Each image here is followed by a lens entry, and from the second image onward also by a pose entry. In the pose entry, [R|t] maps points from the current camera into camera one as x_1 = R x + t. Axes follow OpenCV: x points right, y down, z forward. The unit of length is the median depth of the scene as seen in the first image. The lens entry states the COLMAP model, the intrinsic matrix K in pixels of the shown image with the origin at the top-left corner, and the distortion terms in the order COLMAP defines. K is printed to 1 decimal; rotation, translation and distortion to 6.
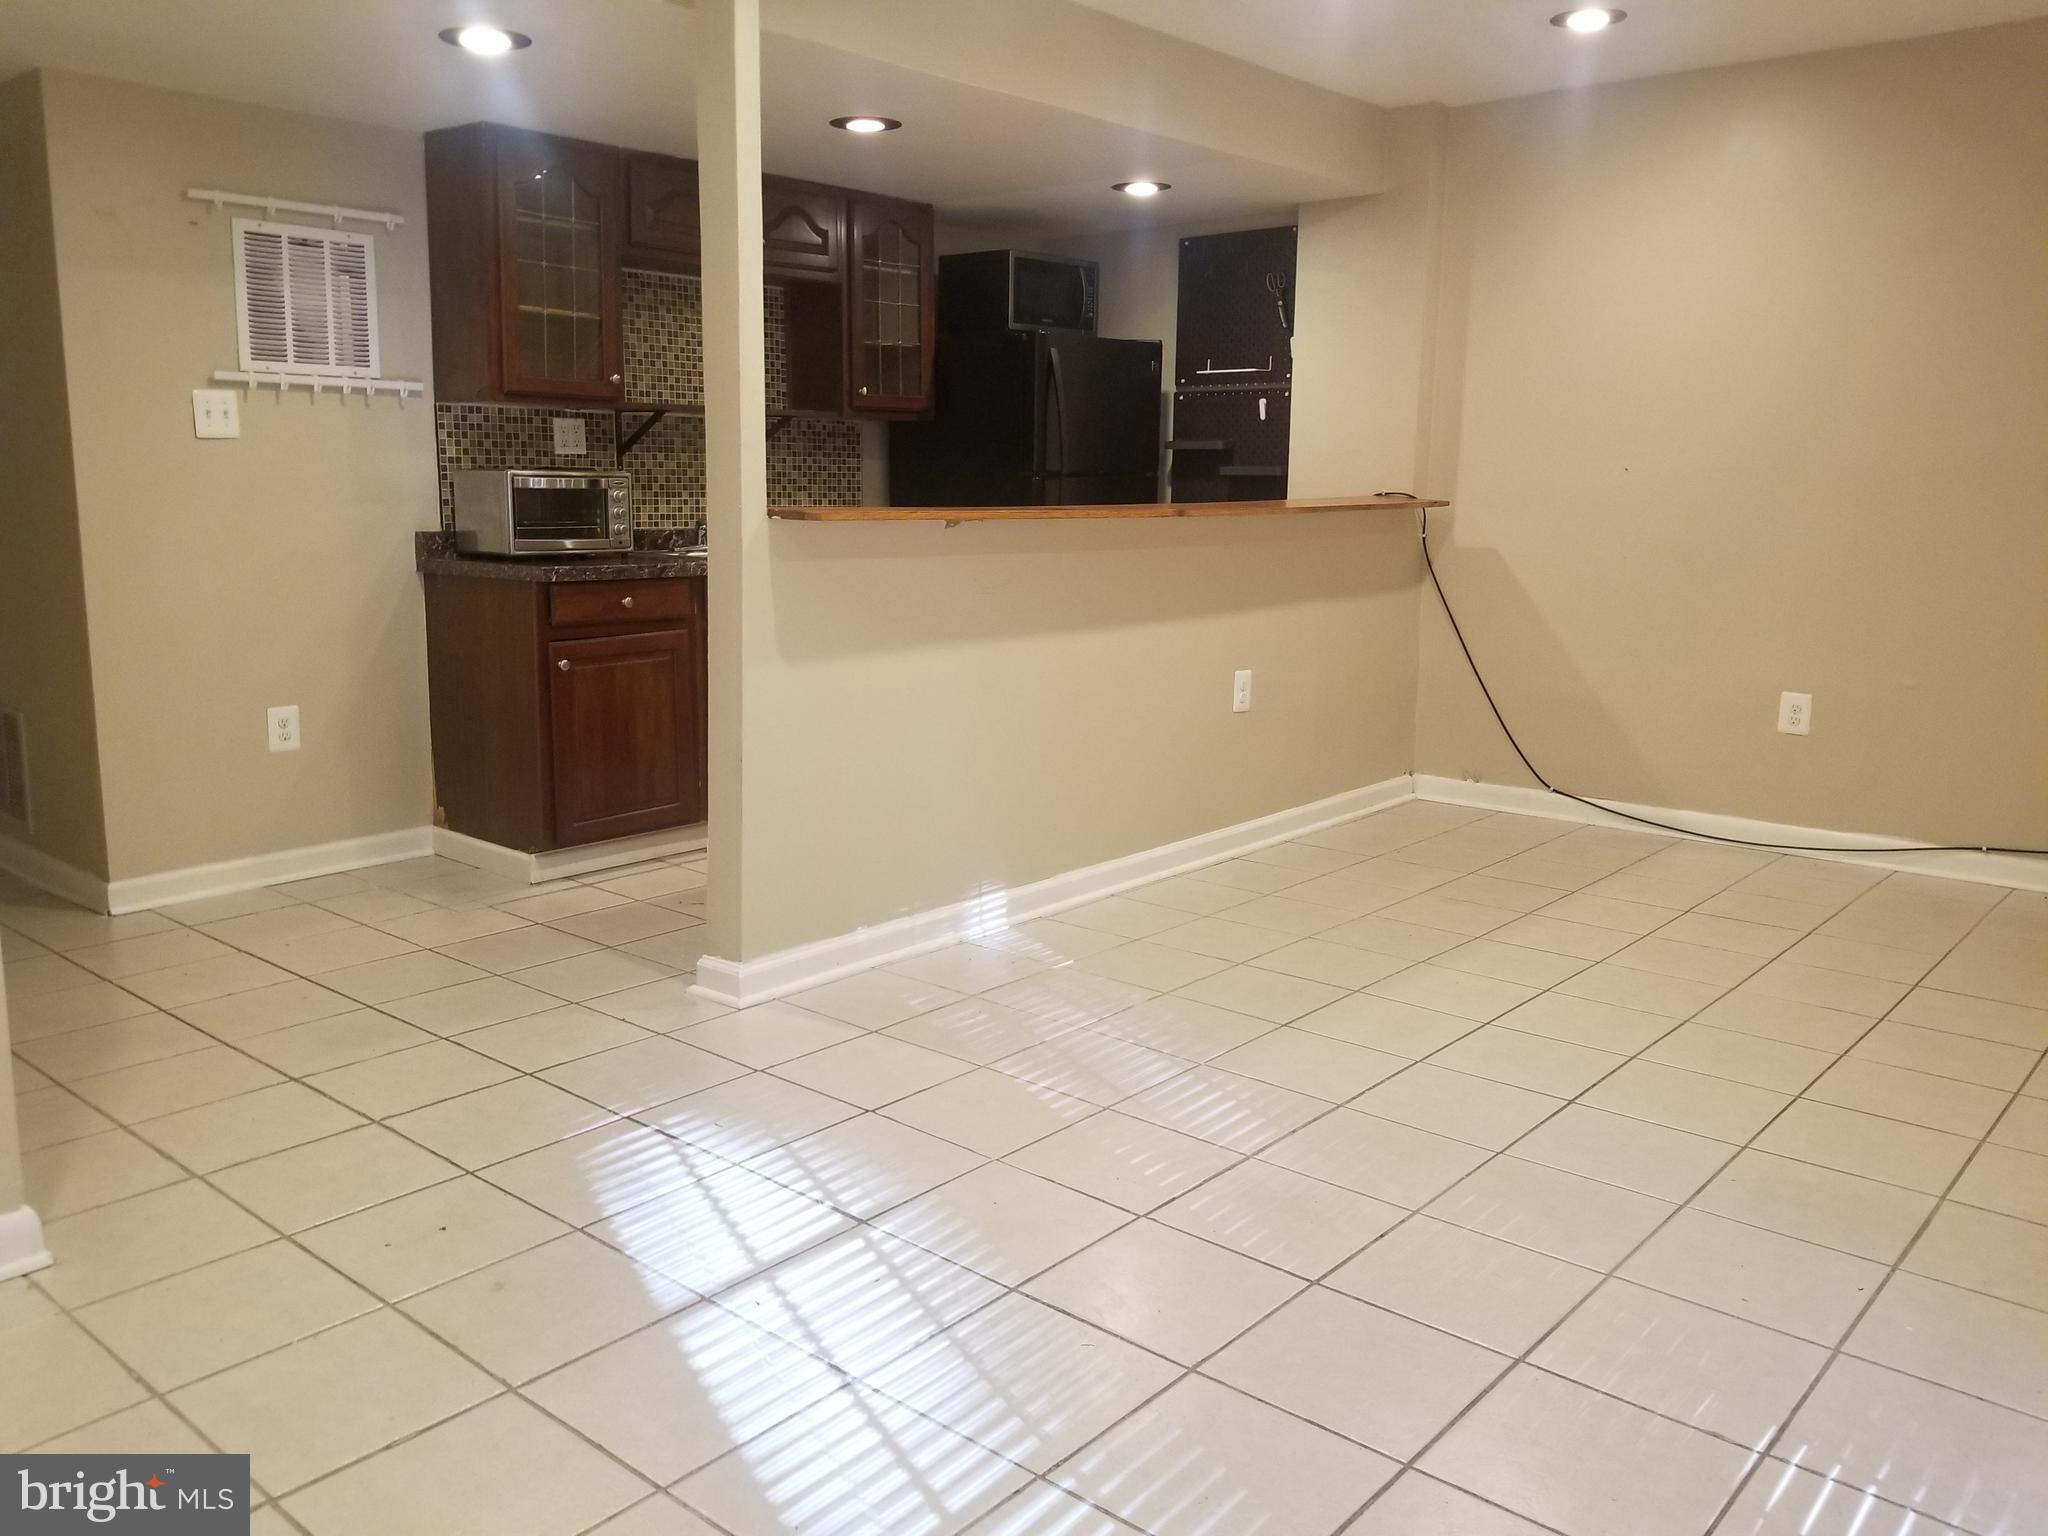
lens RADIAL K [[1583.2, 0, 1021.2], [0, 1583.2, 733.5], [0, 0, 1]] dist [0.118043, -0.217753]
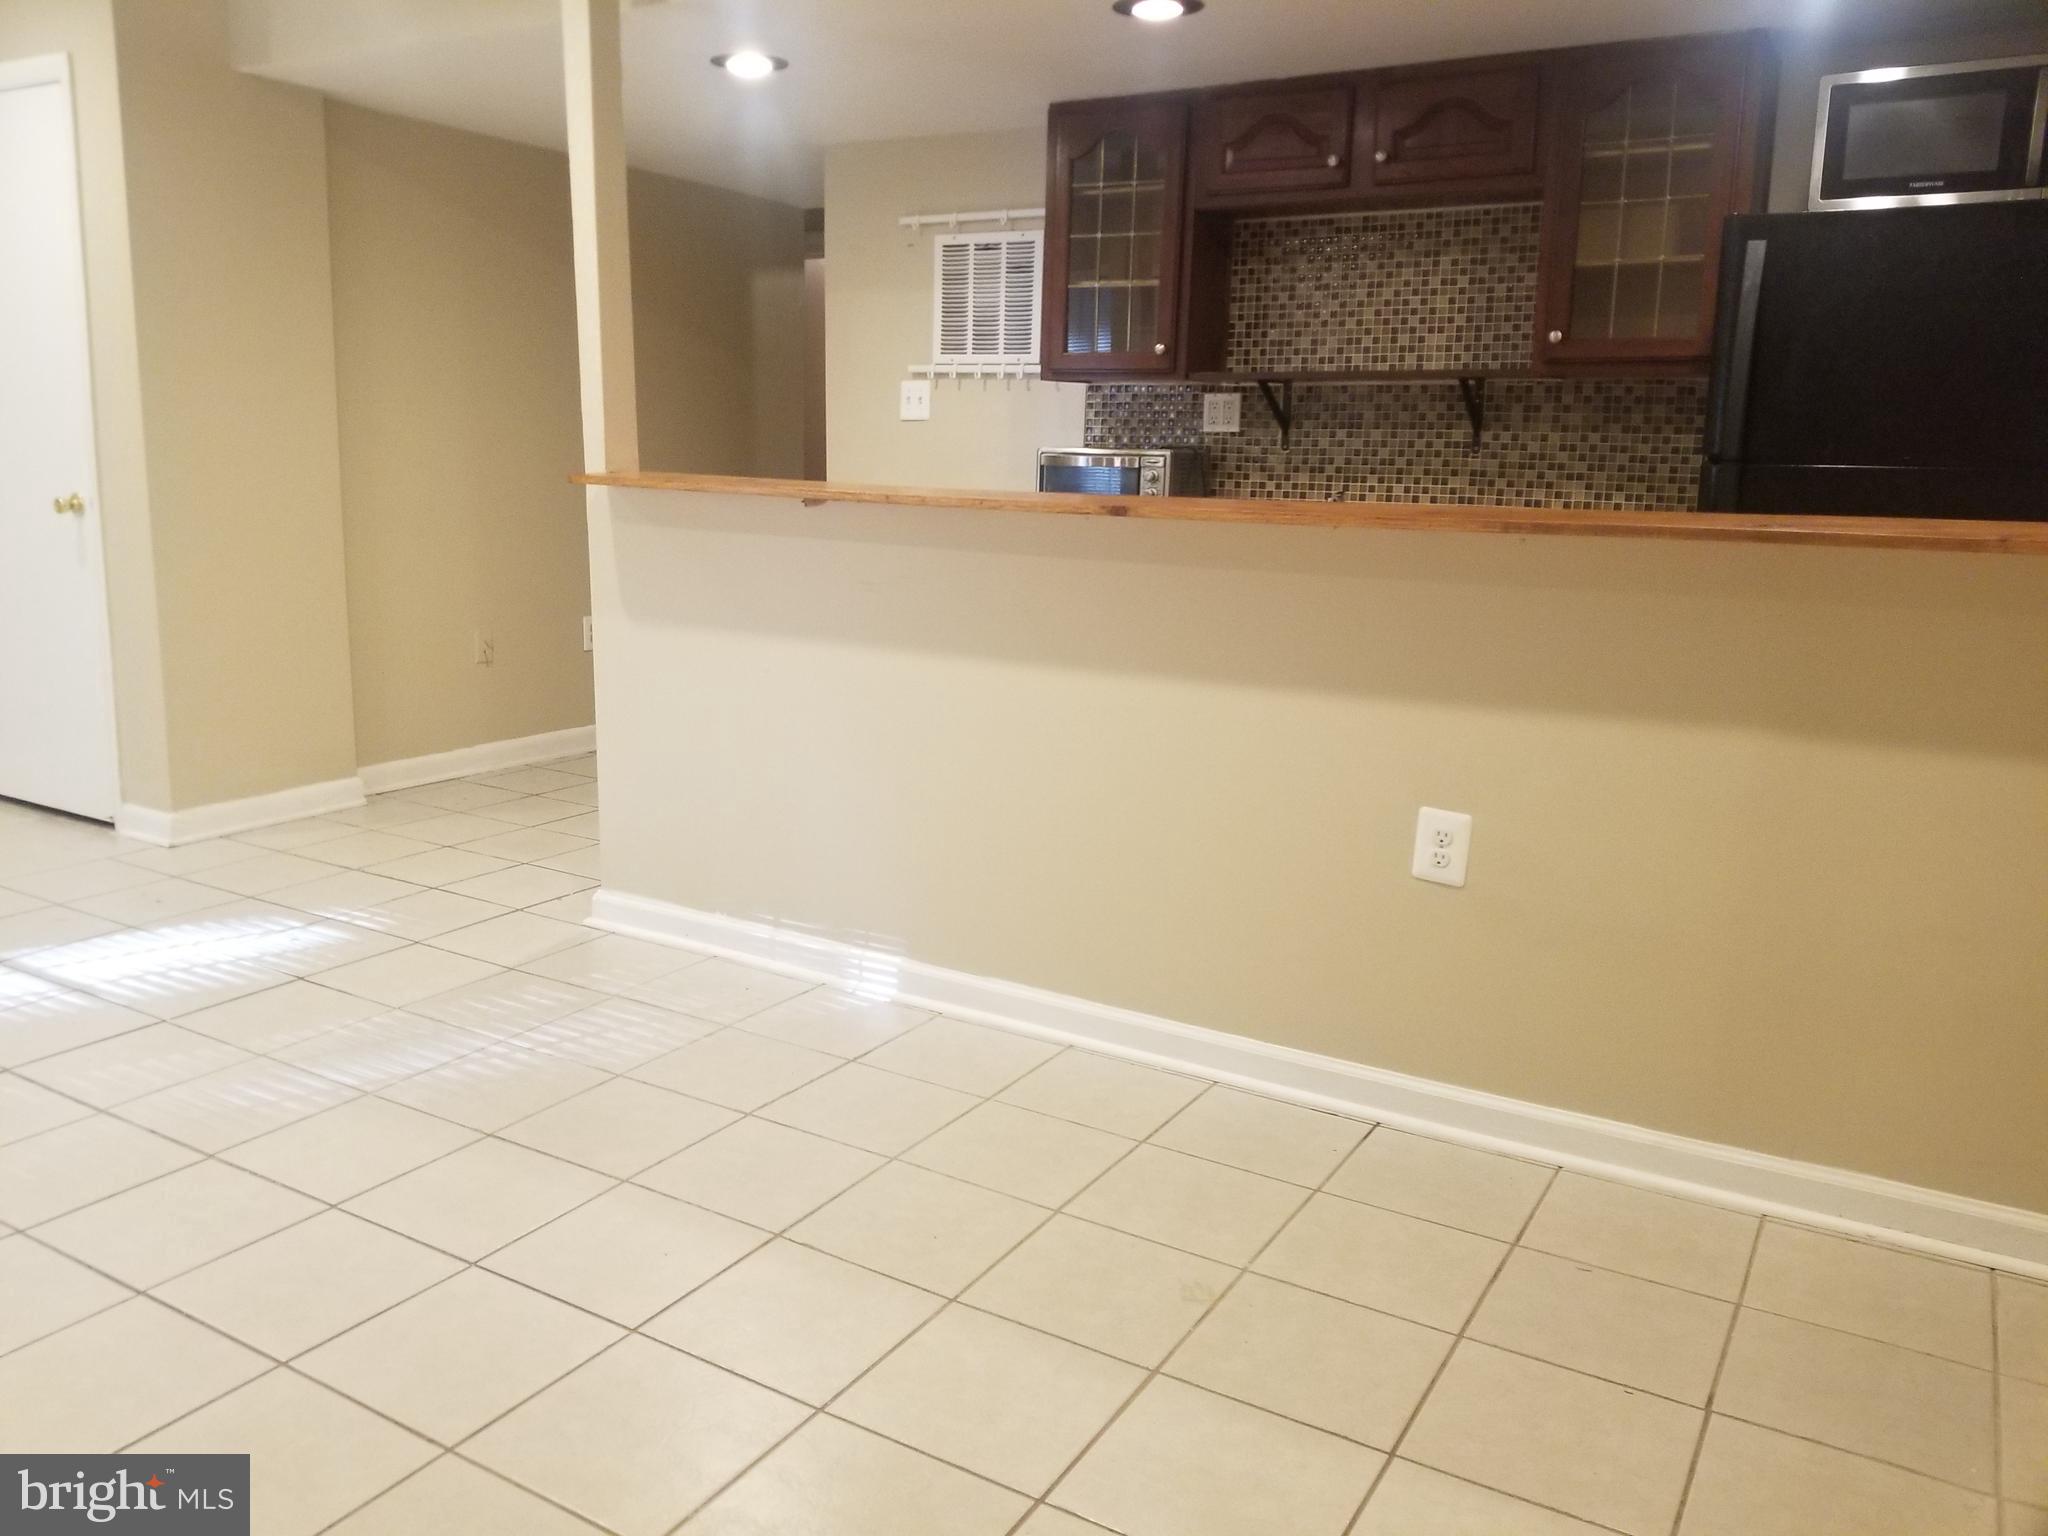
lens RADIAL K [[1624.7, 0, 960.3], [0, 1624.7, 747.4], [0, 0, 1]] dist [0.086058, -0.137953]
pose [[0.151685, 0.181300, -0.971659, 0.675316], [-0.177660, 0.972026, 0.153634, -0.120300], [0.972332, 0.149321, 0.179651, 0.740572]]
